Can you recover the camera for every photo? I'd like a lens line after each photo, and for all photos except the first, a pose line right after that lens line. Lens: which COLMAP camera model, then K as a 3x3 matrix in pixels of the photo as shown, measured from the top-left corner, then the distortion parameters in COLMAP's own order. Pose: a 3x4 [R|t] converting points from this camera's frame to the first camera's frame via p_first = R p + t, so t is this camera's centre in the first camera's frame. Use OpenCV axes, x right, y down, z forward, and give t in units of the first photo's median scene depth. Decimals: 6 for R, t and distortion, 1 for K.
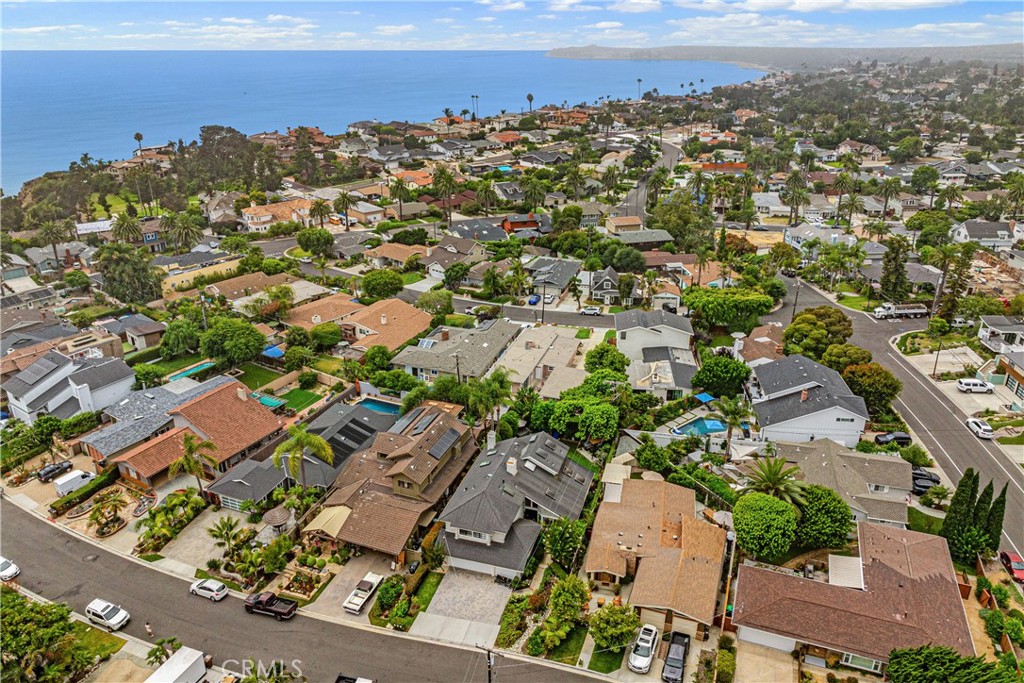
lens RADIAL K [[701.4, 0, 512.0], [0, 701.4, 341.5], [0, 0, 1]] dist [-0.042931, 0.004088]
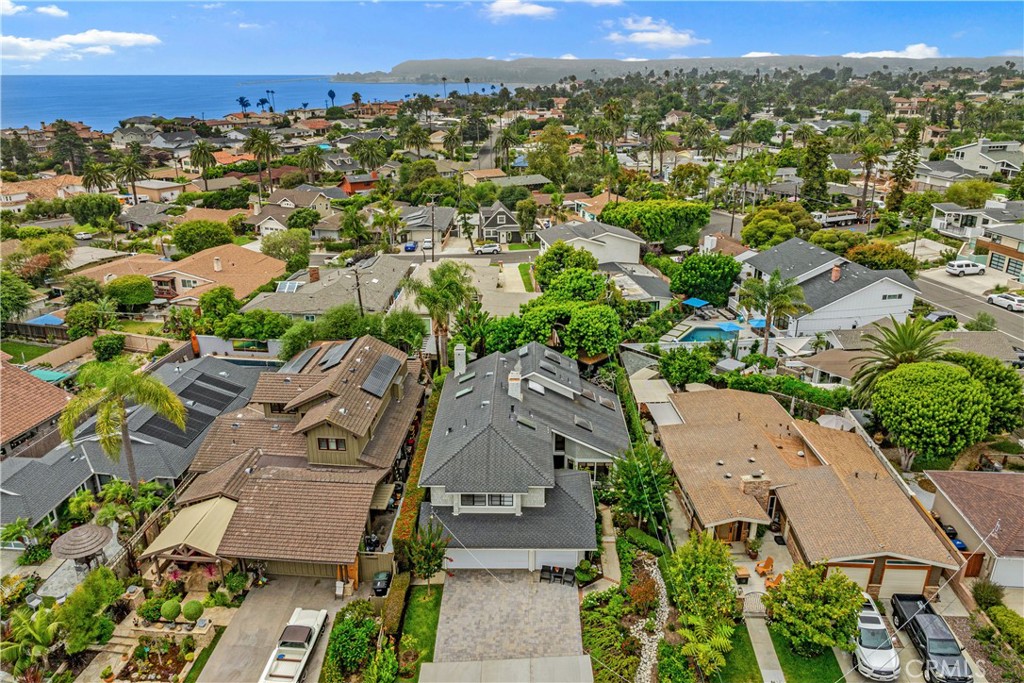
lens RADIAL K [[701.4, 0, 512.0], [0, 701.4, 341.5], [0, 0, 1]] dist [-0.042931, 0.004088]
pose [[0.958240, -0.098872, 0.268328, -0.134284], [0.109487, 0.993678, -0.024849, 0.131806], [-0.264175, 0.053190, 0.963007, 0.363609]]
